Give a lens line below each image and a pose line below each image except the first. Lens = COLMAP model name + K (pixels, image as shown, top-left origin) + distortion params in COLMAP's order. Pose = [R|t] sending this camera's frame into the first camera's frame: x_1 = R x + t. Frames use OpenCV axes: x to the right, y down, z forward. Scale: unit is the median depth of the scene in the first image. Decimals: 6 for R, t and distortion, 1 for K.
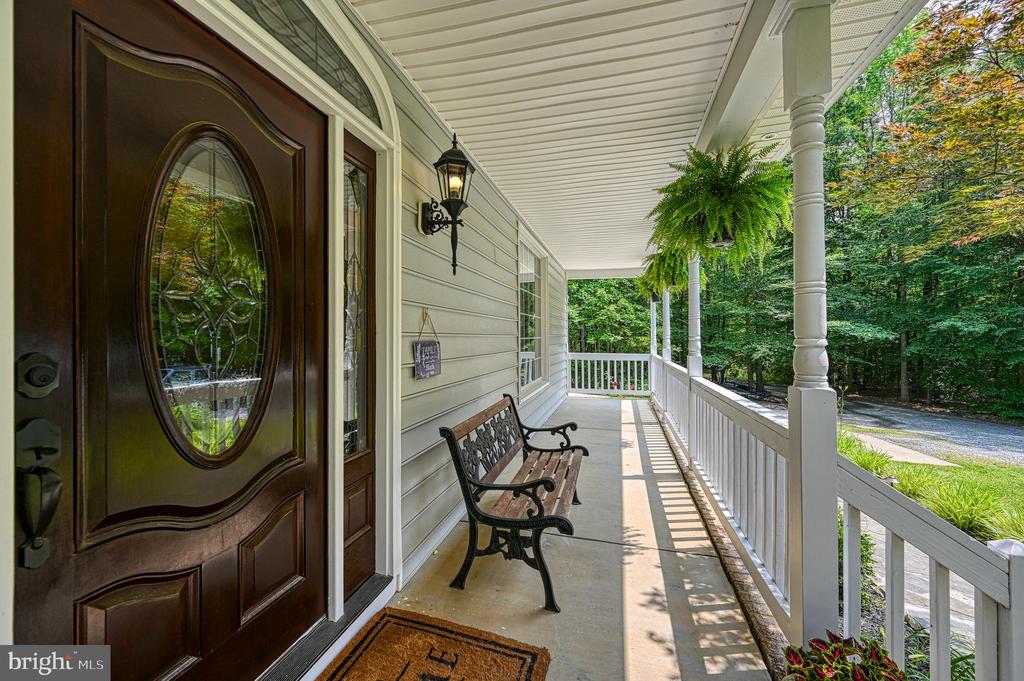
lens RADIAL K [[394.0, 0, 512.0], [0, 394.0, 340.5], [0, 0, 1]] dist [-0.000468, -0.000024]
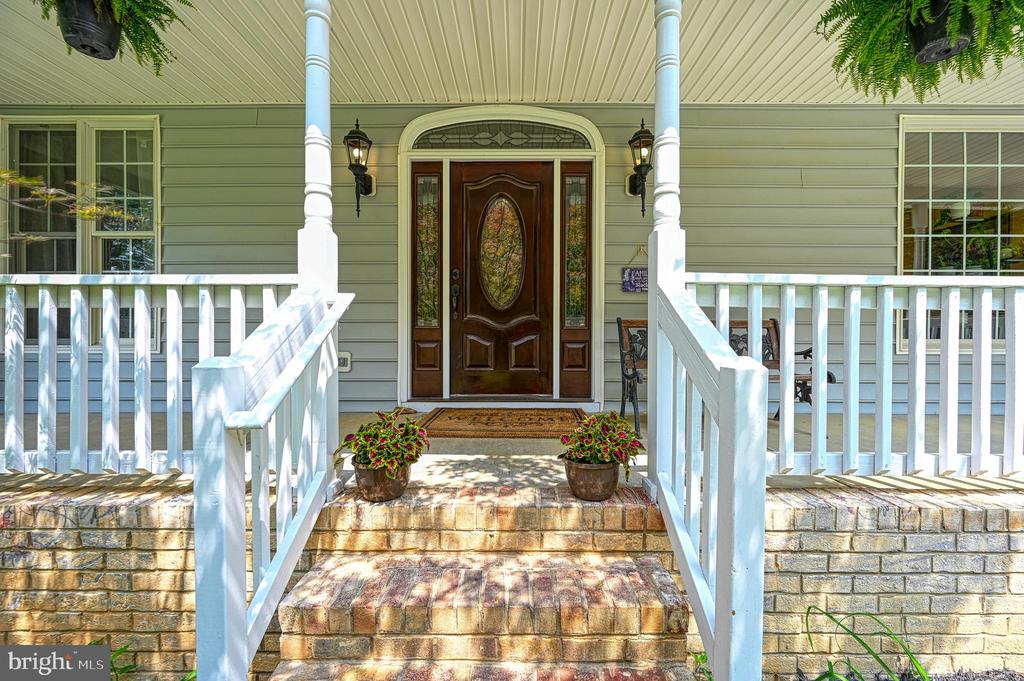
lens RADIAL K [[394.0, 0, 512.0], [0, 394.0, 340.5], [0, 0, 1]] dist [-0.000468, -0.000024]
pose [[0.254835, 0.009216, -0.966941, 1.154011], [-0.013608, 0.999890, 0.005944, 0.291431], [0.966889, 0.011643, 0.254933, 0.184847]]
